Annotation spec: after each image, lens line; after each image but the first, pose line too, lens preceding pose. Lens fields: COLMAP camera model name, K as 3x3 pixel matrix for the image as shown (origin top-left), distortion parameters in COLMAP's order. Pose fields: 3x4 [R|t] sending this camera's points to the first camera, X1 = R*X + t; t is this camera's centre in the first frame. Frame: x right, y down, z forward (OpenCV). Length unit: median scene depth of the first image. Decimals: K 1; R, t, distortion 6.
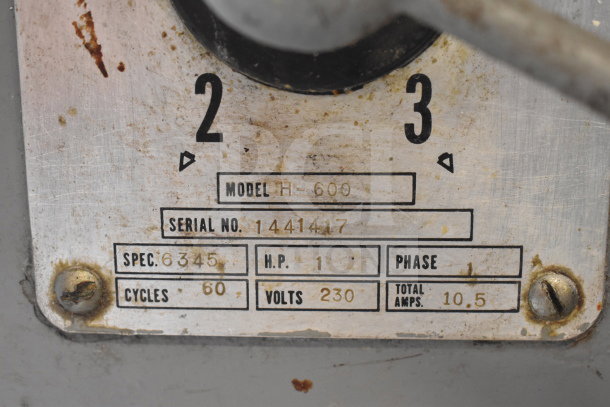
lens RADIAL K [[1062.4, 0, 304.9], [0, 1062.4, 203.7], [0, 0, 1]] dist [-0.008889, 0.000000]
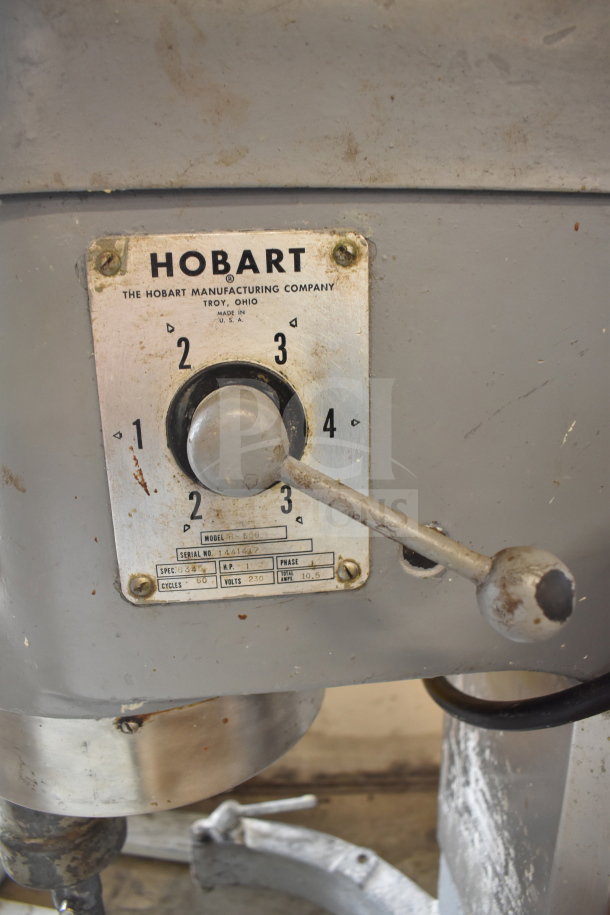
lens RADIAL K [[711.6, 0, 305.6], [0, 711.6, 457.0], [0, 0, 1]] dist [-0.092037, 0.005378]
pose [[0.988102, -0.067663, 0.138118, -0.058086], [0.061921, 0.997045, 0.045459, -0.241079], [-0.140786, -0.036366, 0.989372, -0.525964]]
